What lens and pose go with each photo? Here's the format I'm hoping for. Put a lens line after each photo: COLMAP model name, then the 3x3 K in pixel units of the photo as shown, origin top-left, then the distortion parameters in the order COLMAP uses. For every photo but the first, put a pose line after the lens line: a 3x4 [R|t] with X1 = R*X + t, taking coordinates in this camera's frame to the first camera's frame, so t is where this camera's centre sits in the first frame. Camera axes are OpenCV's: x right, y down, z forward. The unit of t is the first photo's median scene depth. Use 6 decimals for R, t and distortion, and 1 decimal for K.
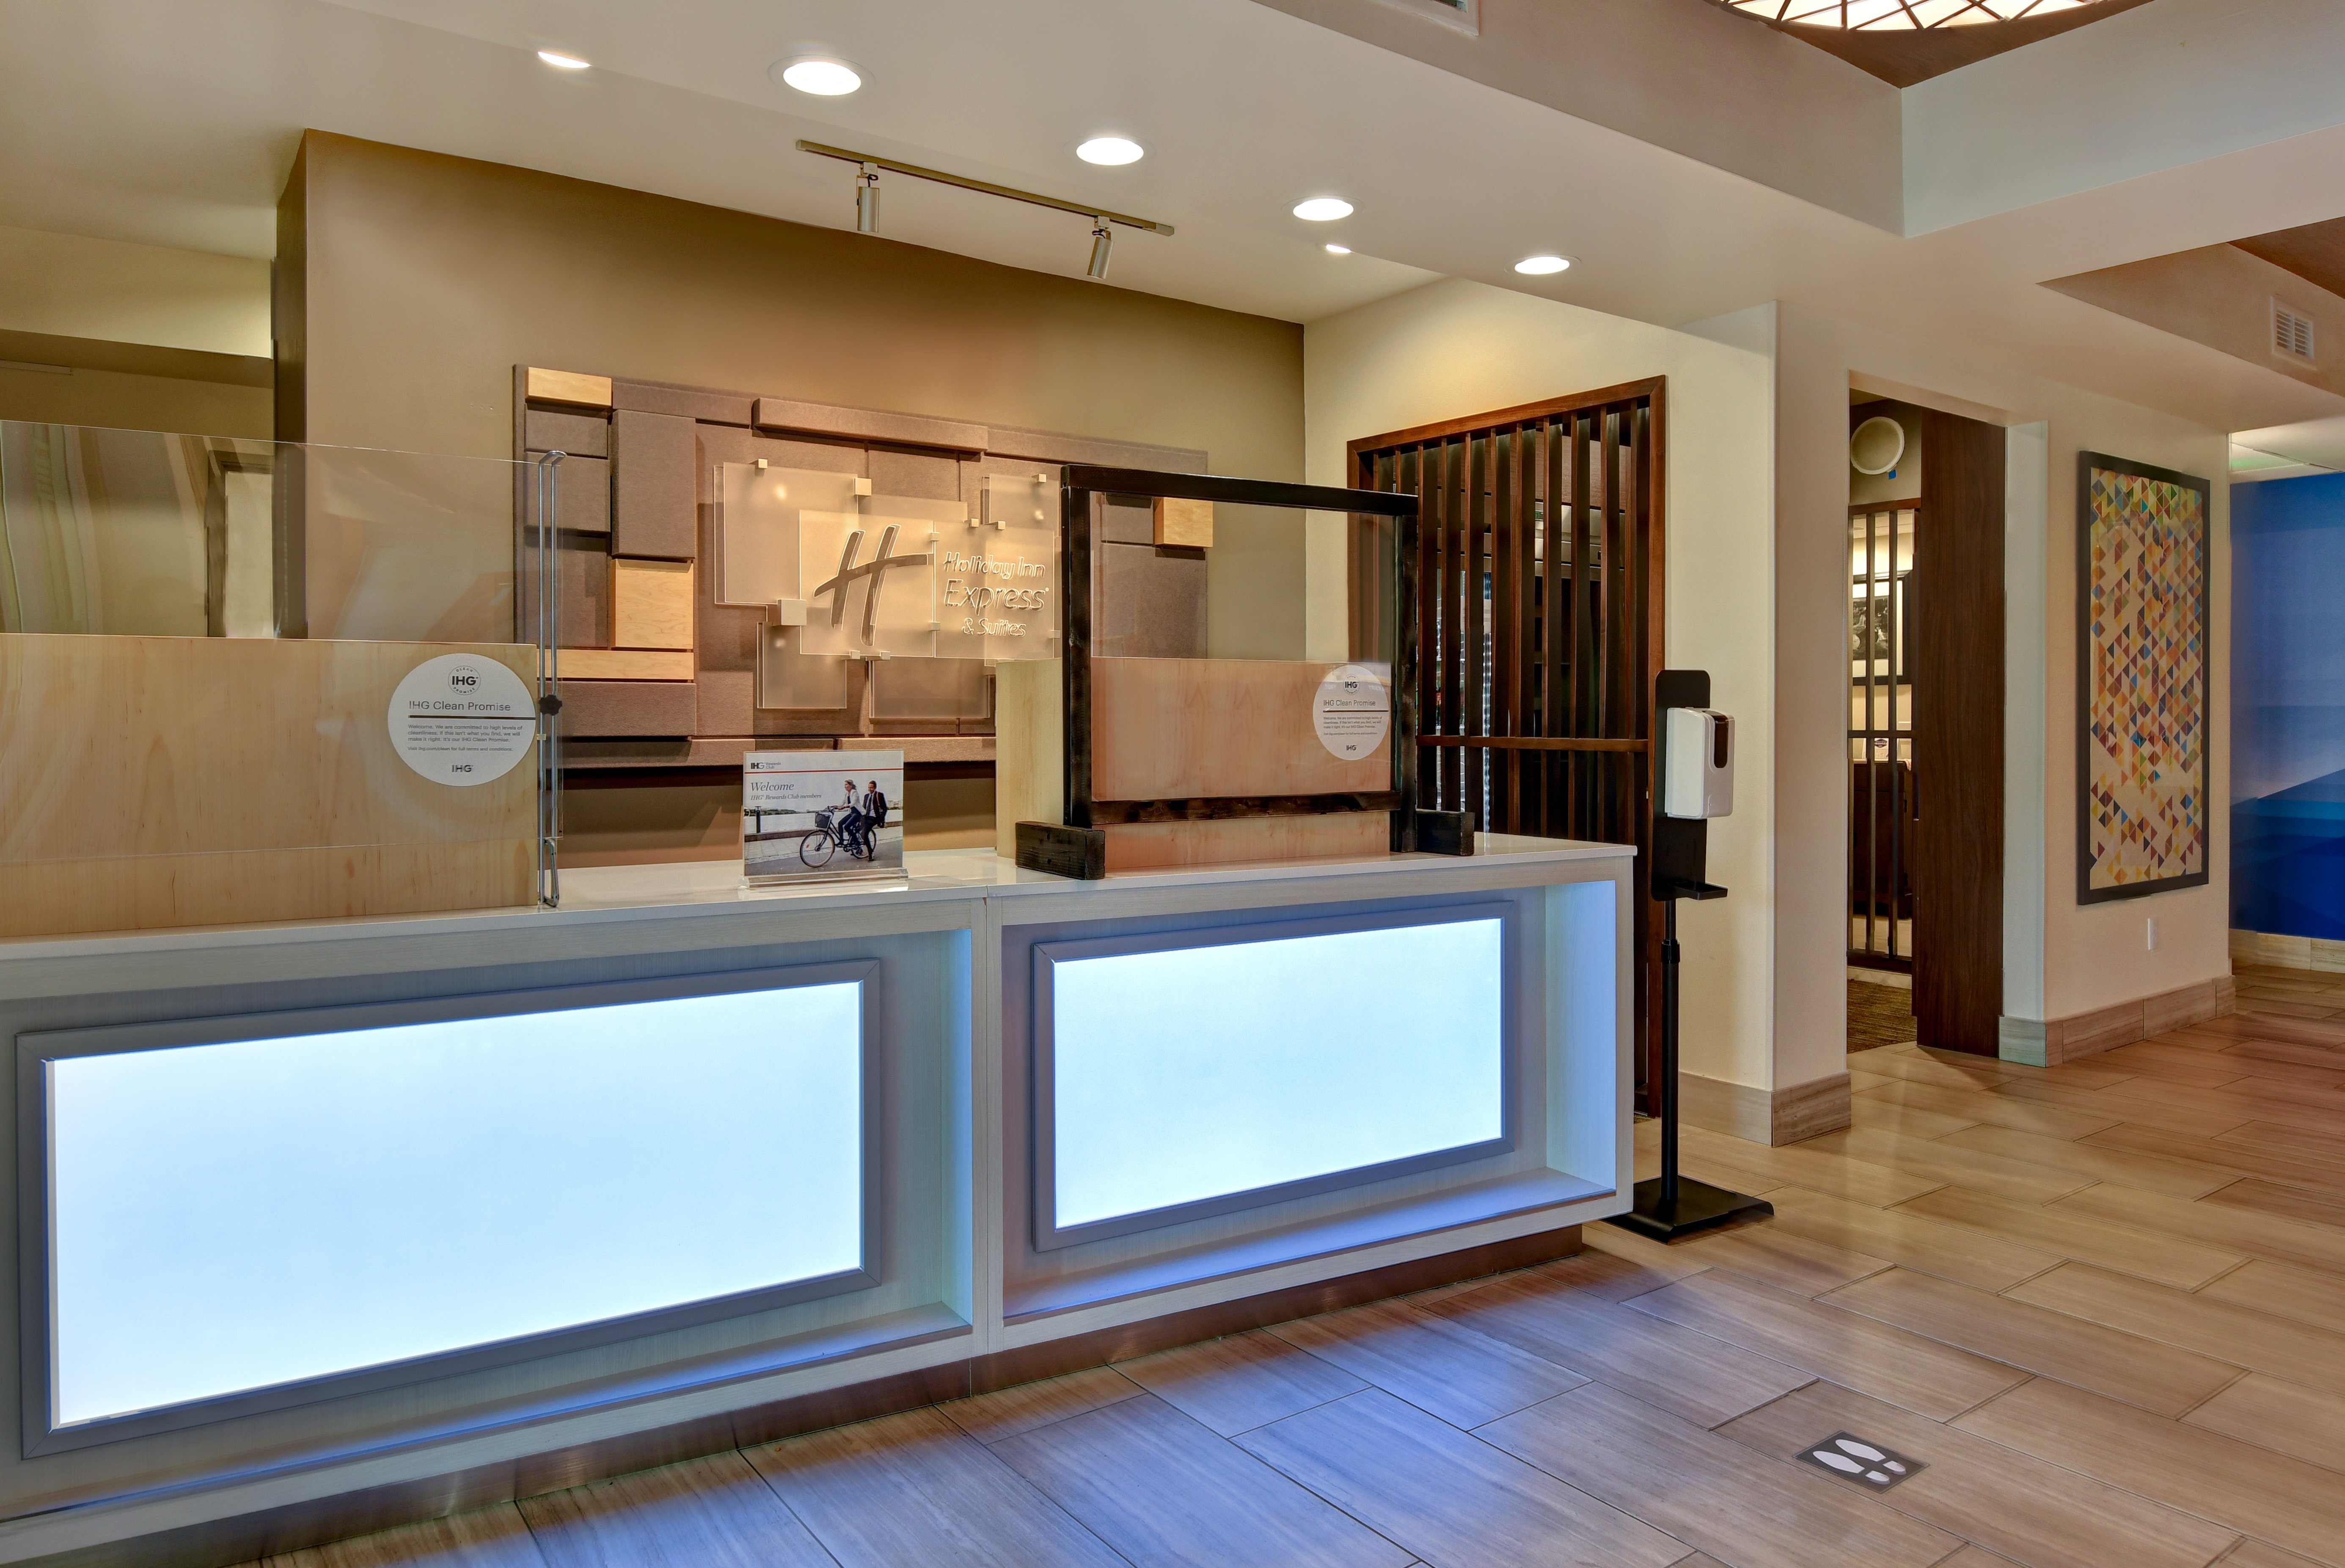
lens RADIAL K [[1549.7, 0, 1171.9], [0, 1549.7, 719.5], [0, 0, 1]] dist [-0.006303, -0.002633]
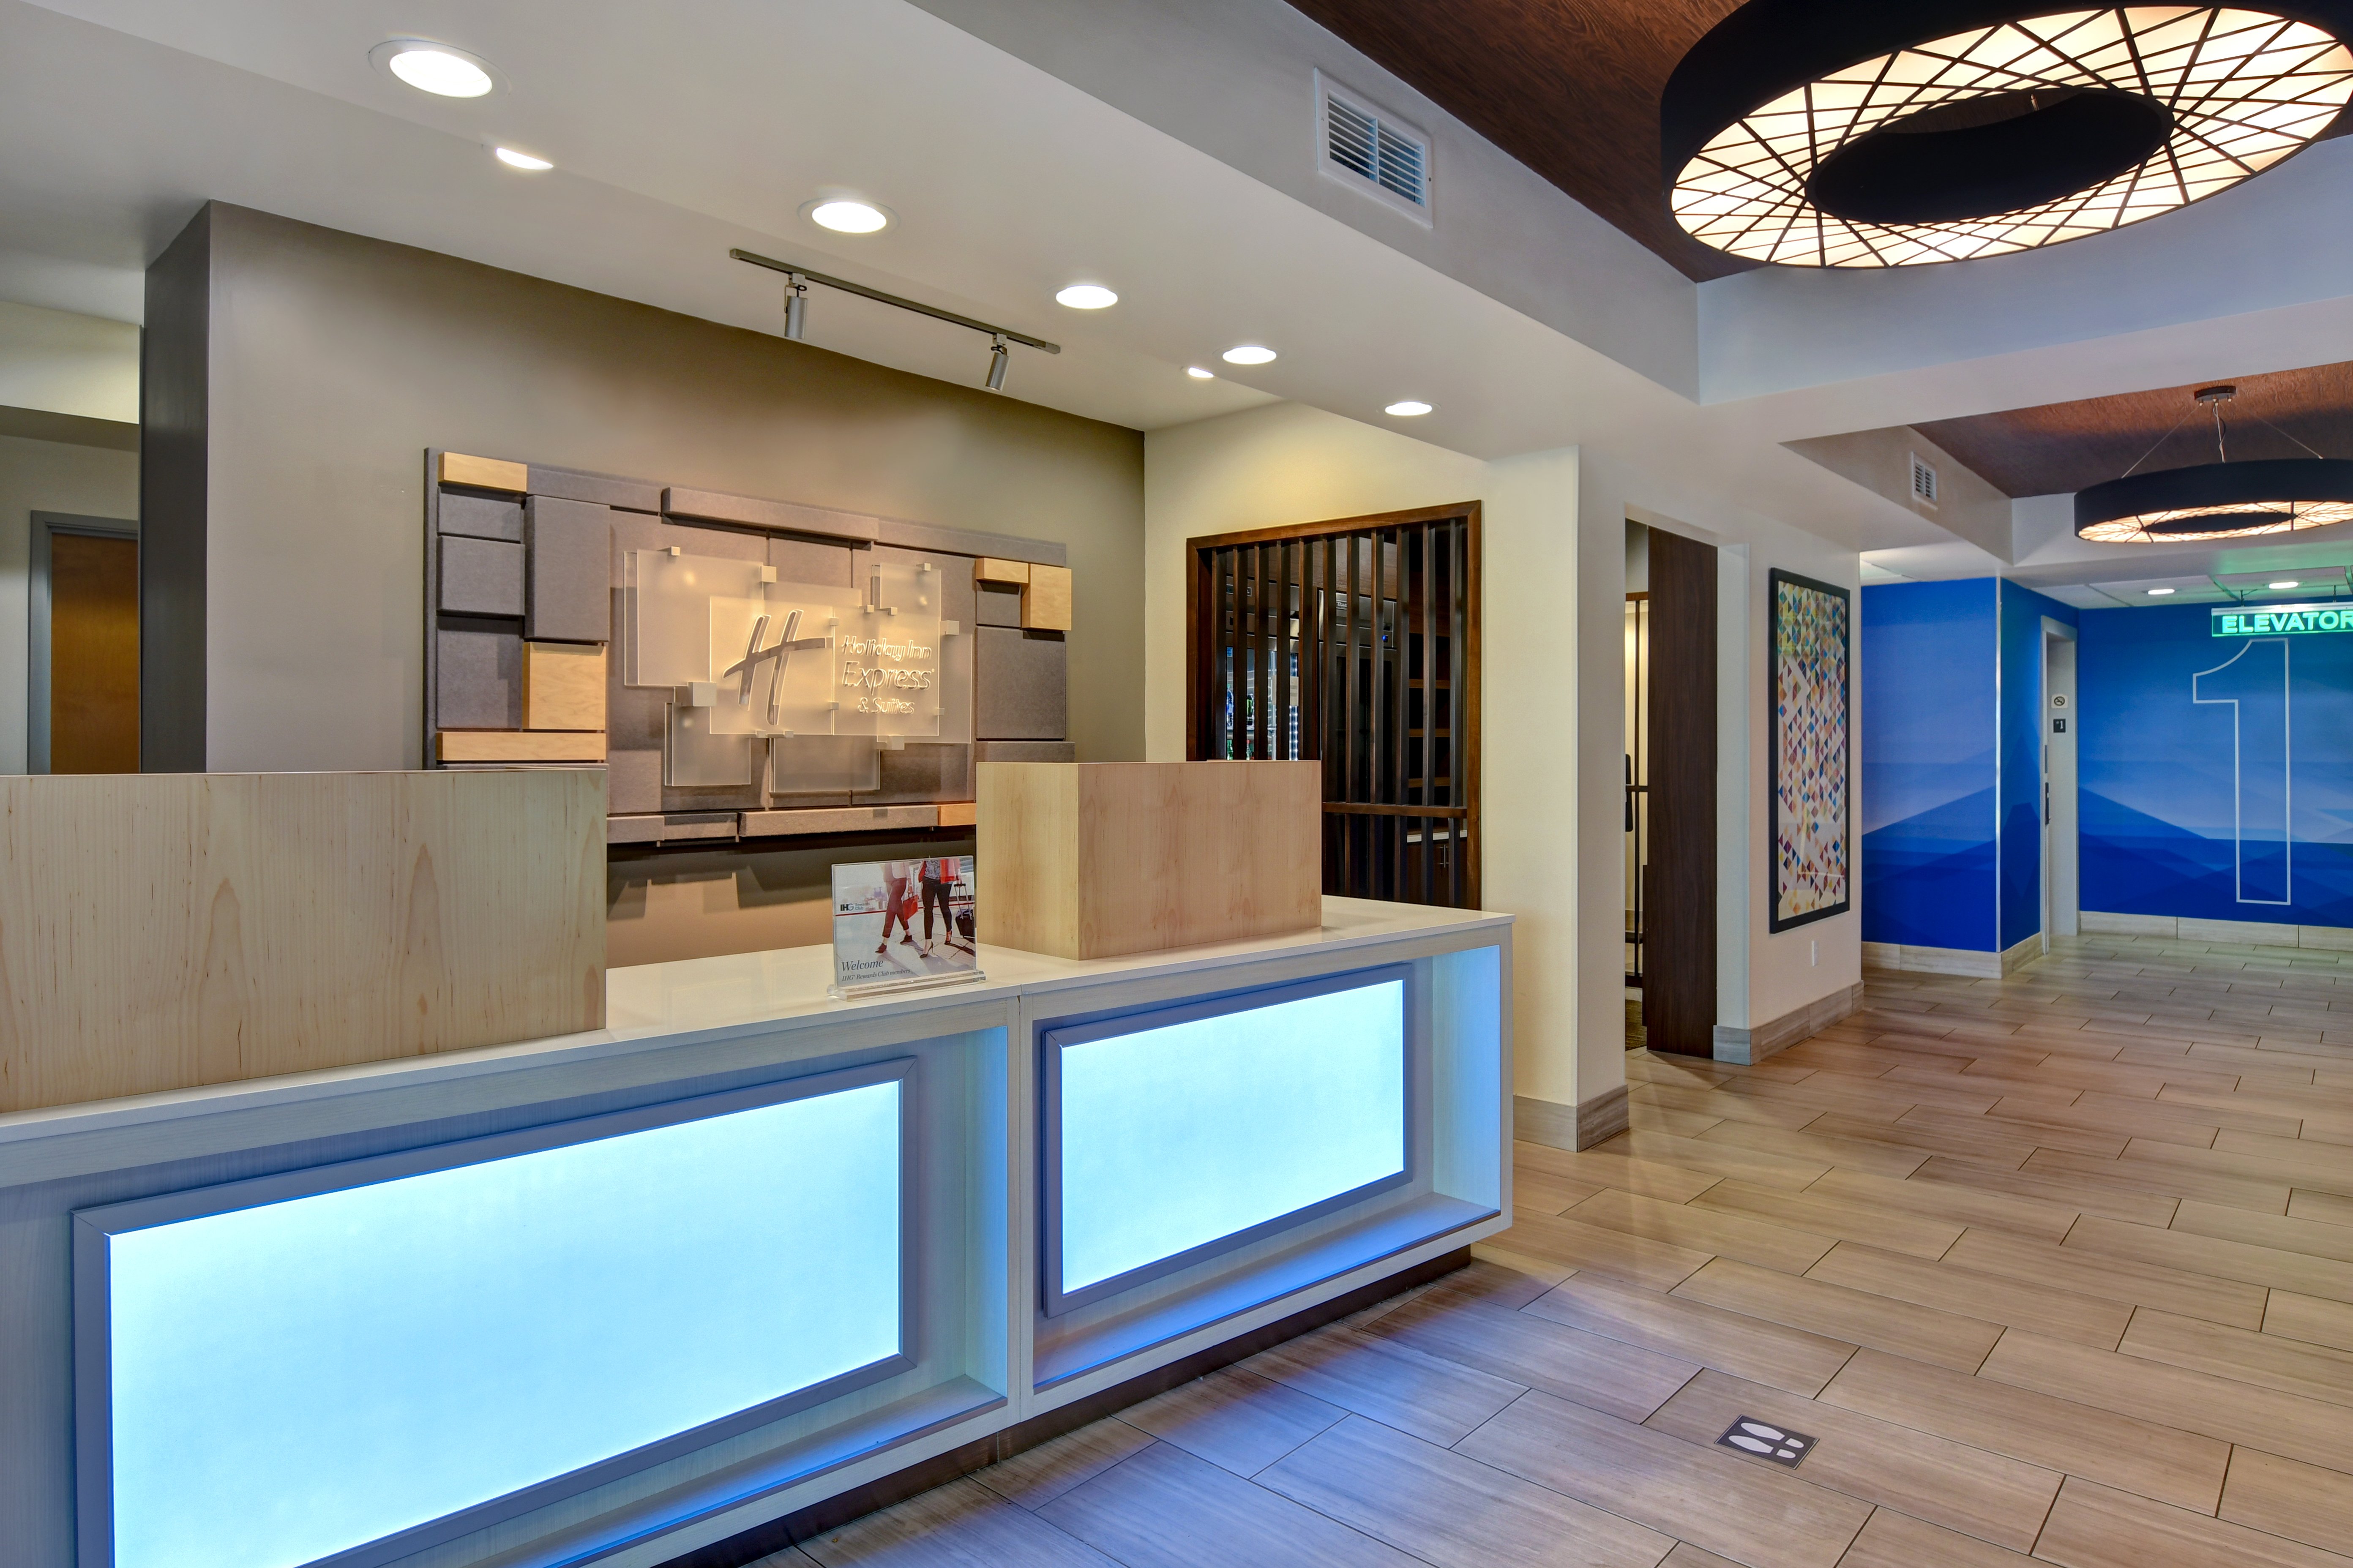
lens RADIAL K [[1374.5, 0, 1217.9], [0, 1374.5, 742.1], [0, 0, 1]] dist [0.002221, -0.013387]
pose [[0.975990, 0.002911, 0.217796, -0.124441], [-0.001302, 0.999971, -0.007527, -0.034556], [-0.217811, 0.007063, 0.975965, 0.024482]]
